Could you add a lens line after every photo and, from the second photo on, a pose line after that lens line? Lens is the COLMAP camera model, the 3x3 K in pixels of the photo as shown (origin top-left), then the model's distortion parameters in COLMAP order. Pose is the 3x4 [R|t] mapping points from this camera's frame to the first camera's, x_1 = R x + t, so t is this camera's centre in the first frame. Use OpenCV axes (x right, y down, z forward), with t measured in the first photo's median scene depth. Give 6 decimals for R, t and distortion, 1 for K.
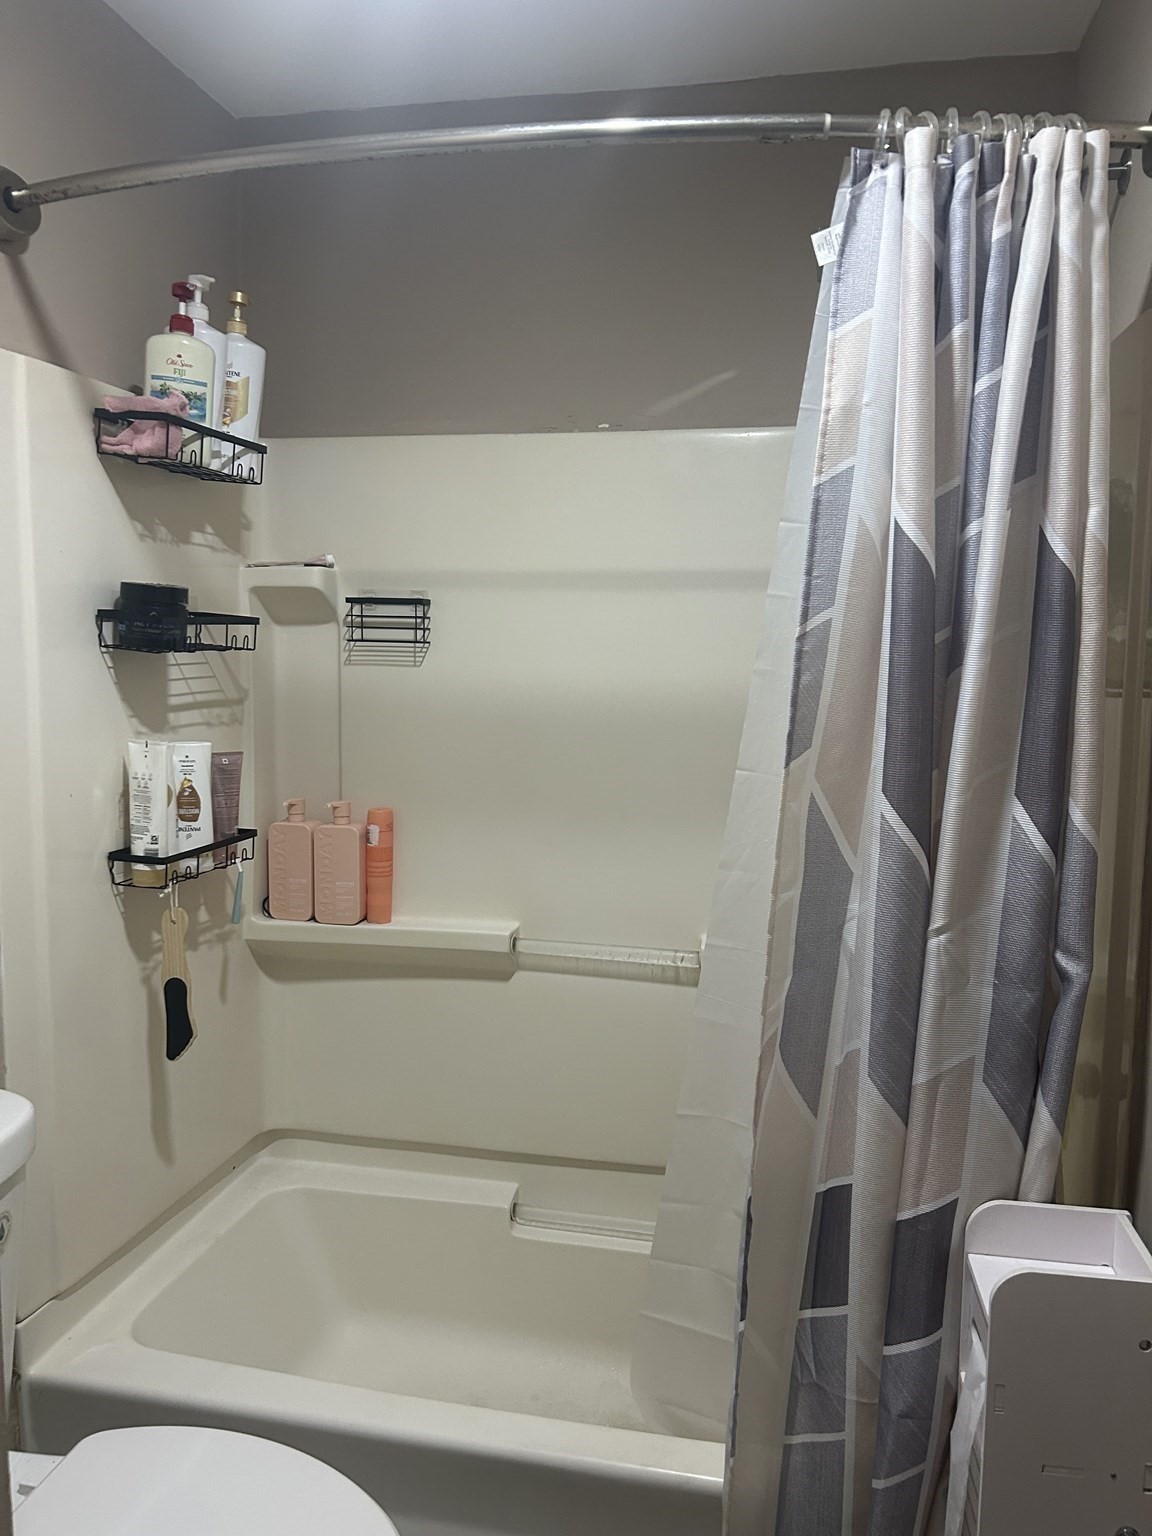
lens RADIAL K [[1145.1, 0, 581.4], [0, 1145.1, 771.8], [0, 0, 1]] dist [0.019325, -0.006767]
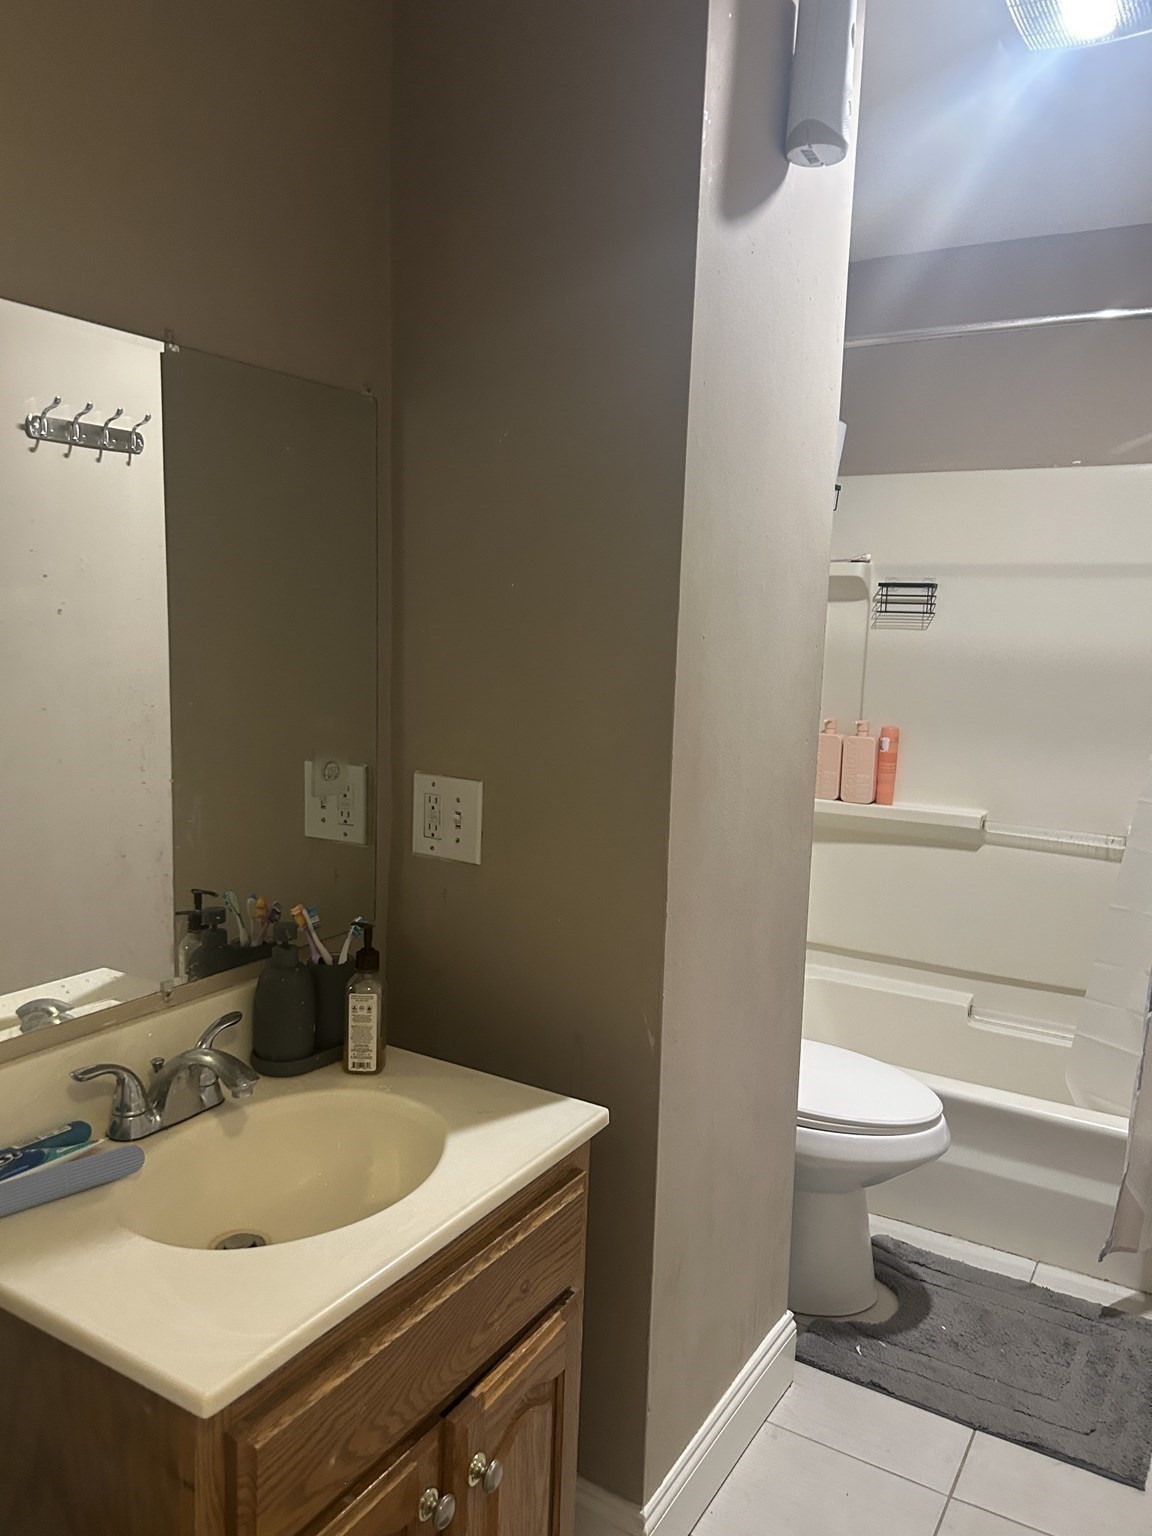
lens RADIAL K [[1145.1, 0, 561.6], [0, 1145.1, 771.1], [0, 0, 1]] dist [0.019325, -0.006767]
pose [[0.937537, 0.056895, -0.343202, -0.063954], [-0.047922, 0.998252, 0.034578, 0.058980], [0.344569, -0.015971, 0.938625, -0.532013]]
